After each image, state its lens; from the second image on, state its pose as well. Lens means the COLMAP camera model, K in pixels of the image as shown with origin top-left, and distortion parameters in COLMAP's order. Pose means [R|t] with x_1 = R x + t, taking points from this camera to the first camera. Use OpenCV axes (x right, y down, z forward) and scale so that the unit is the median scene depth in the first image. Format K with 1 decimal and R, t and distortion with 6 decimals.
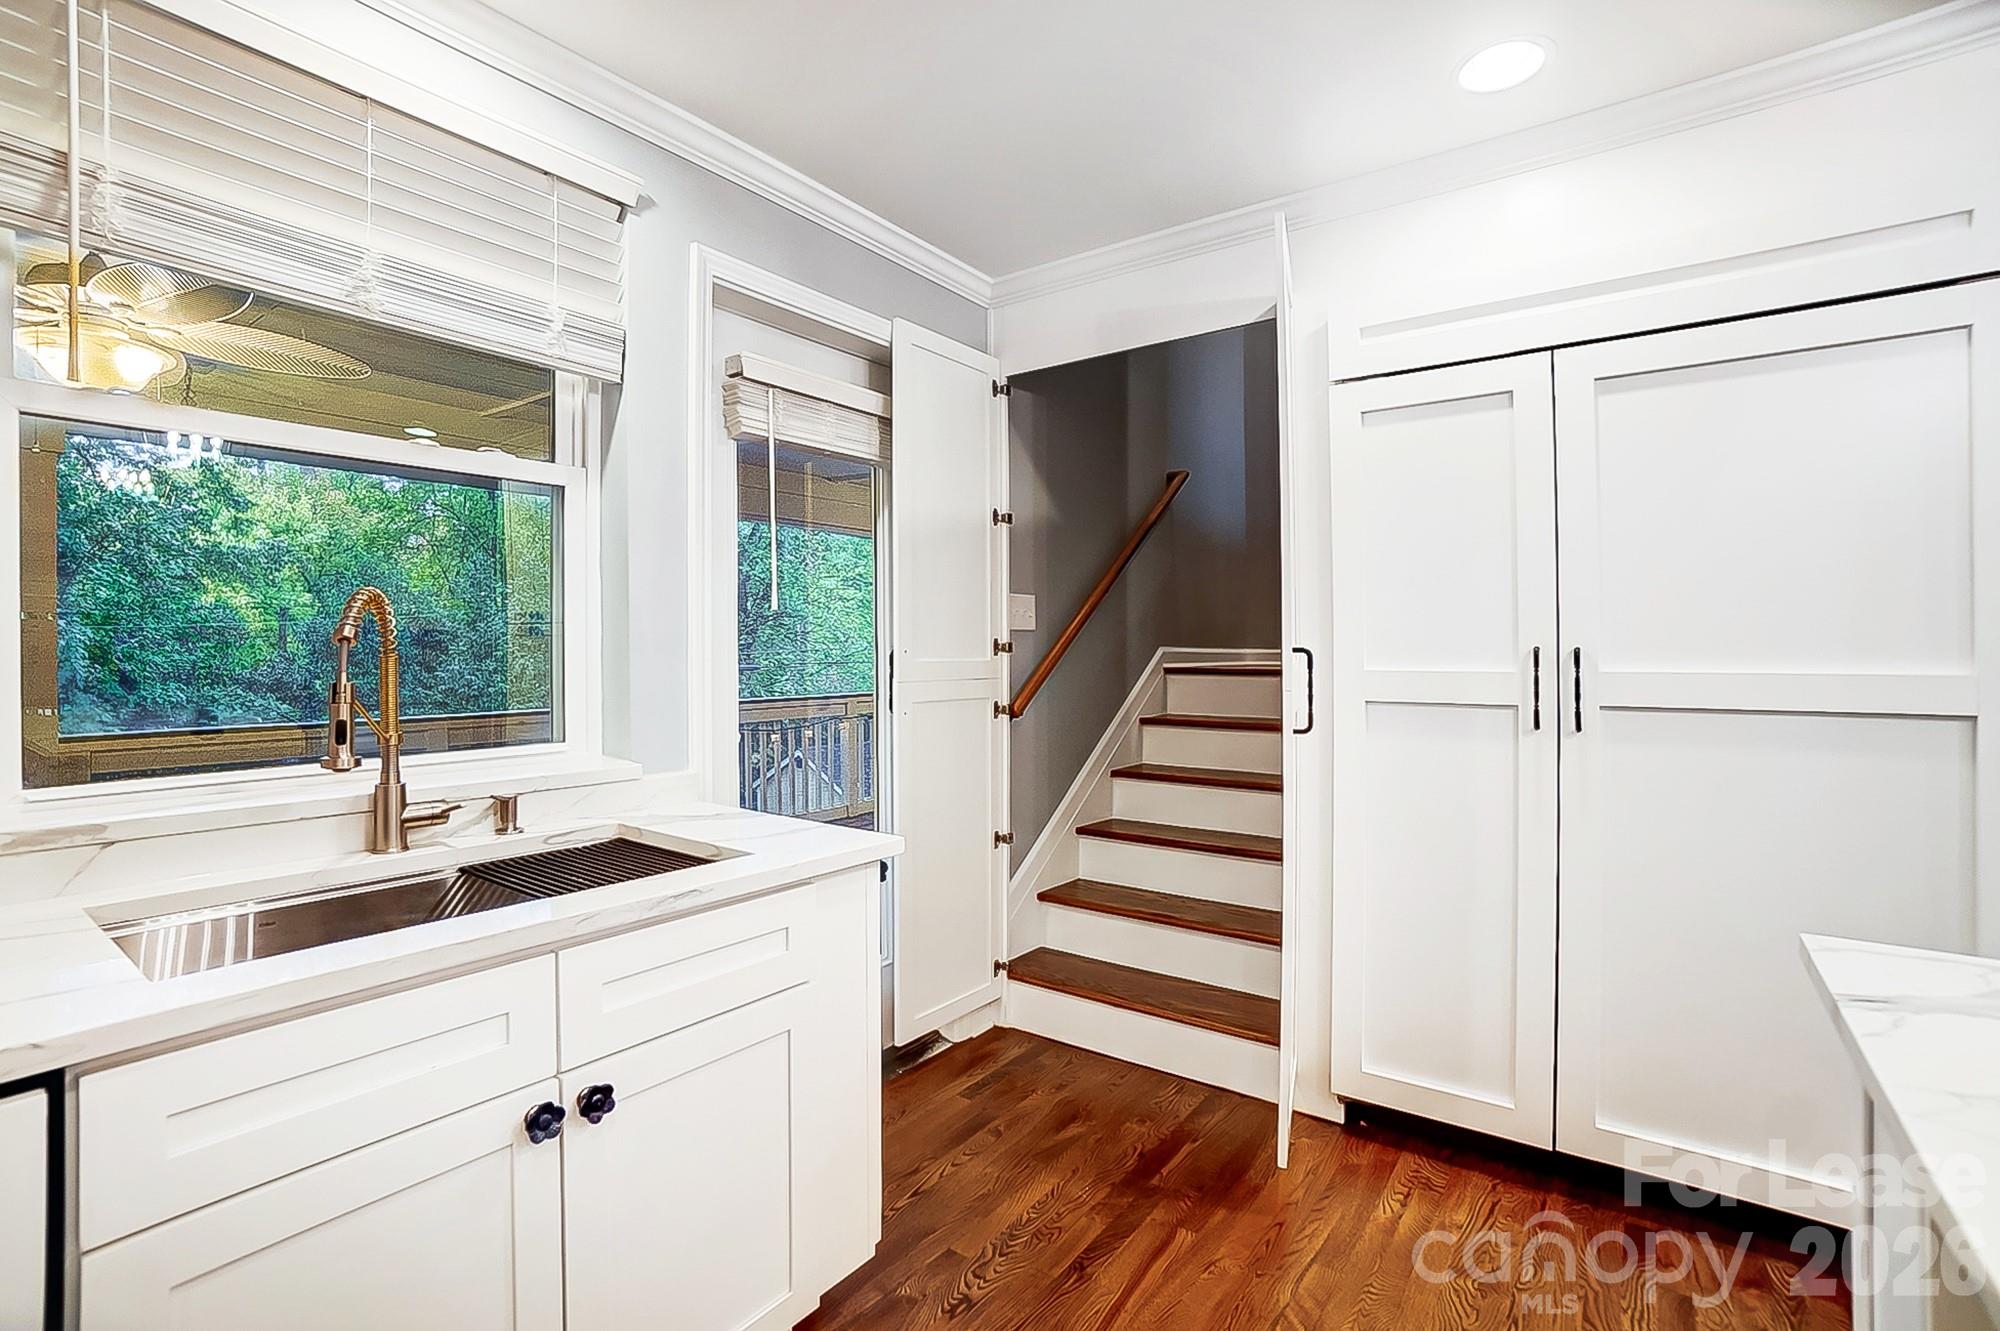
lens RADIAL K [[890.6, 0, 1004.0], [0, 890.6, 661.7], [0, 0, 1]] dist [-0.041093, 0.010220]
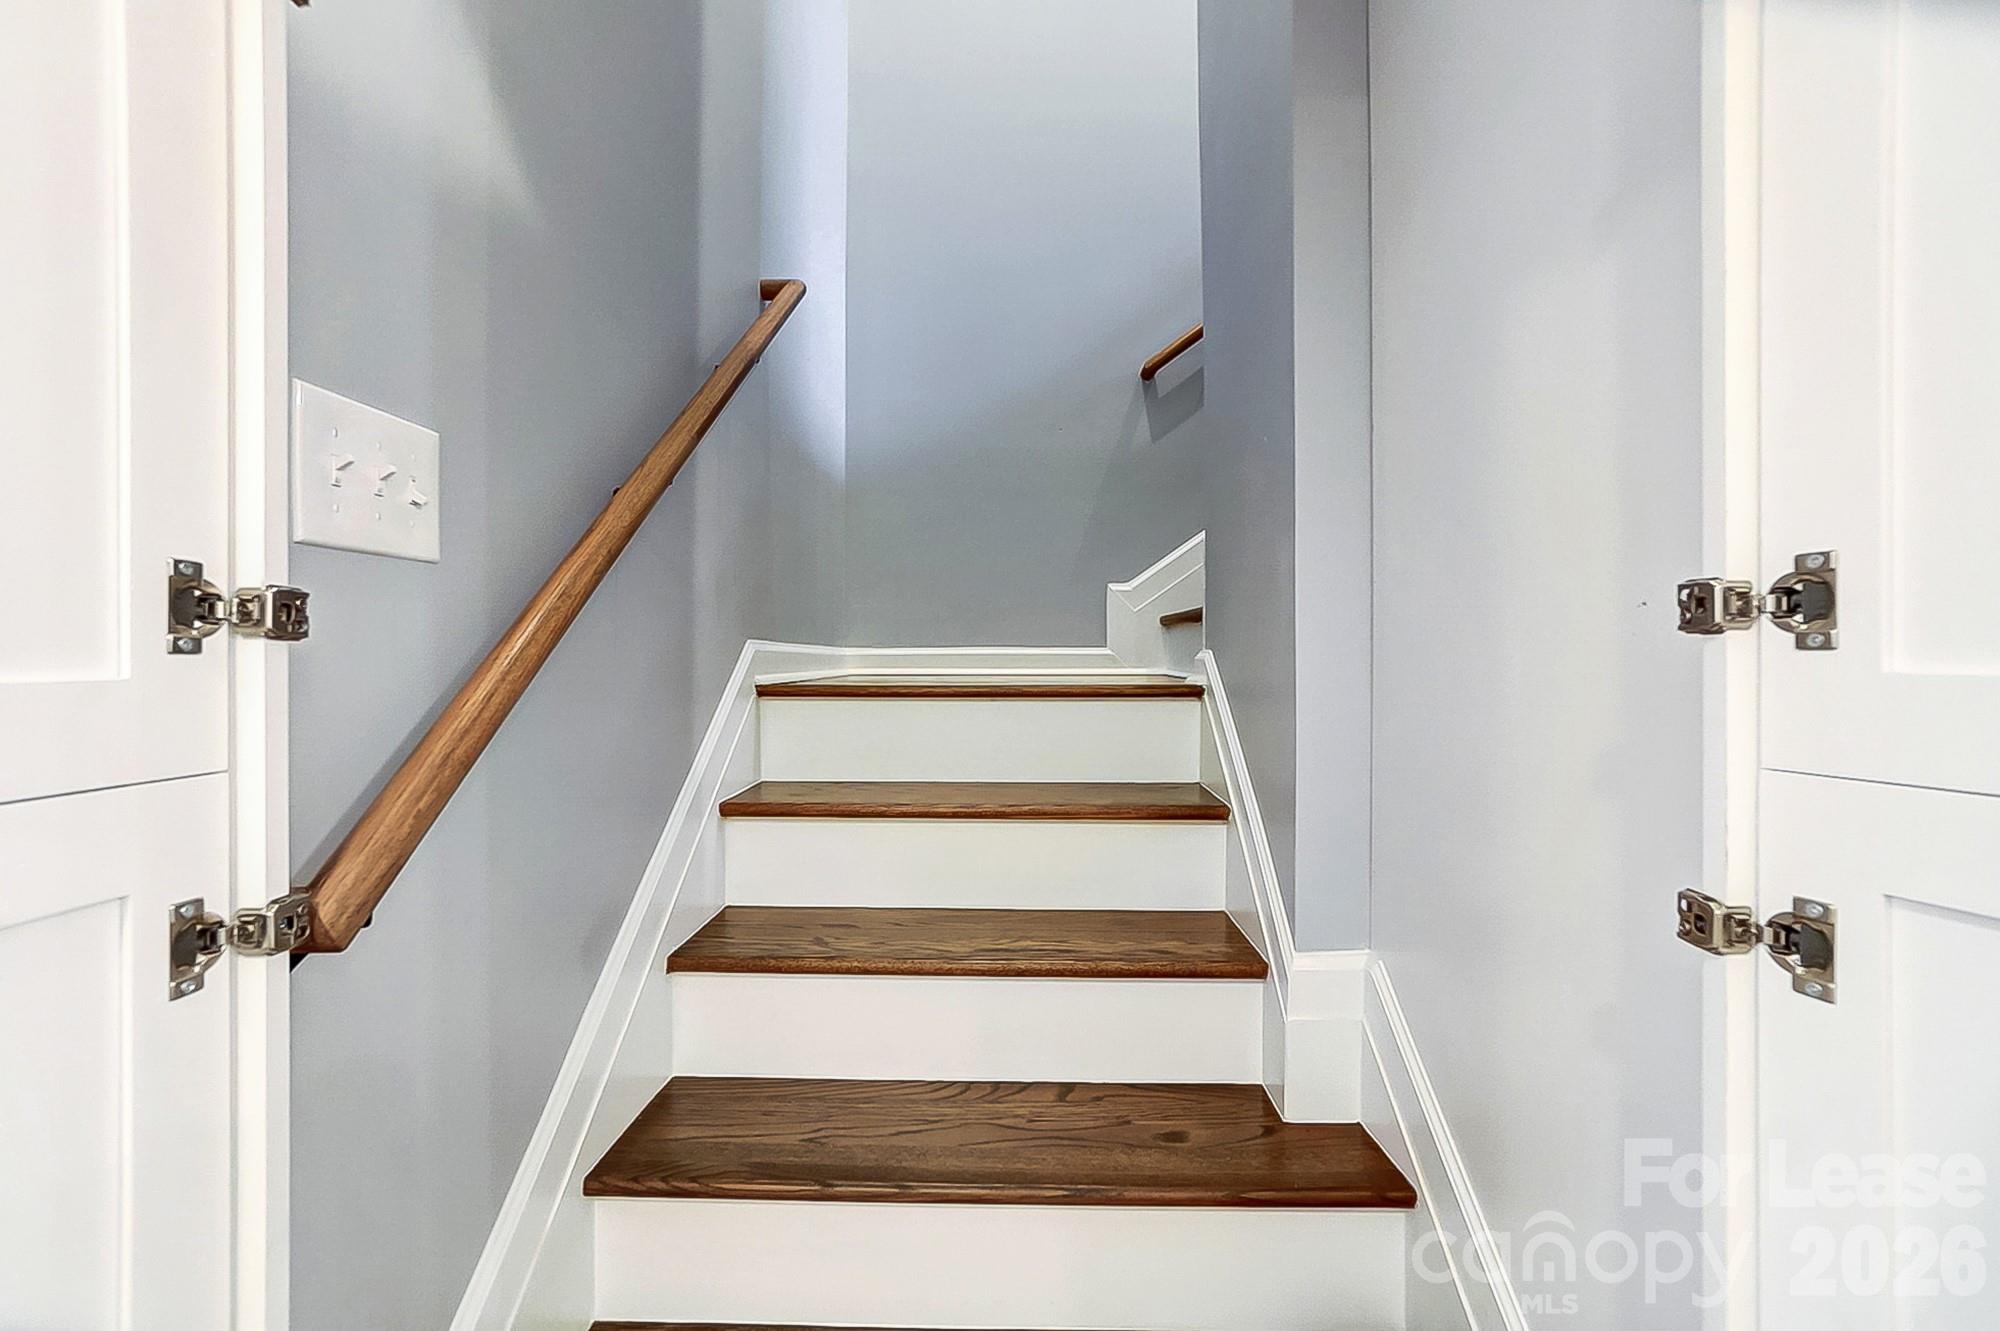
lens RADIAL K [[890.6, 0, 1004.0], [0, 890.6, 665.6], [0, 0, 1]] dist [-0.041093, 0.010220]
pose [[0.824217, -0.000805, 0.566274, 0.027604], [0.000331, 1.000000, 0.000940, -0.004564], [-0.566274, -0.000587, 0.824217, 0.712168]]
